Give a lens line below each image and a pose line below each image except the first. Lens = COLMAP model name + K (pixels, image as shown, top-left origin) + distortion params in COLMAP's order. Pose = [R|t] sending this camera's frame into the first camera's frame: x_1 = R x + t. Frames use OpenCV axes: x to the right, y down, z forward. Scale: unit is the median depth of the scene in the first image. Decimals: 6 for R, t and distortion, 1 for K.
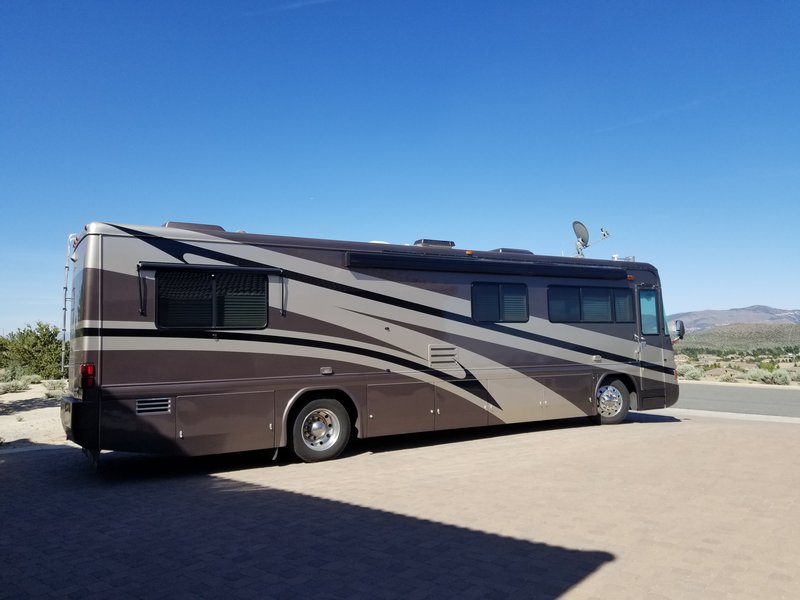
lens RADIAL K [[614.5, 0, 400.0], [0, 614.5, 300.0], [0, 0, 1]] dist [-0.001663, -0.000770]
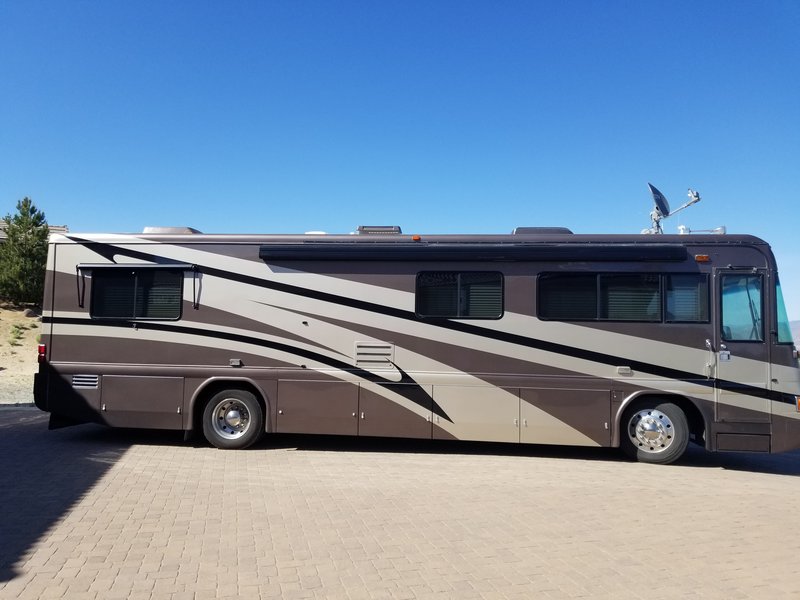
lens RADIAL K [[593.9, 0, 400.0], [0, 593.9, 300.0], [0, 0, 1]] dist [0.004703, 0.000762]
pose [[0.809523, -0.003881, -0.587075, 0.624591], [0.006553, 0.999976, 0.002425, 0.009272], [0.587051, -0.005811, 0.809529, 0.322136]]
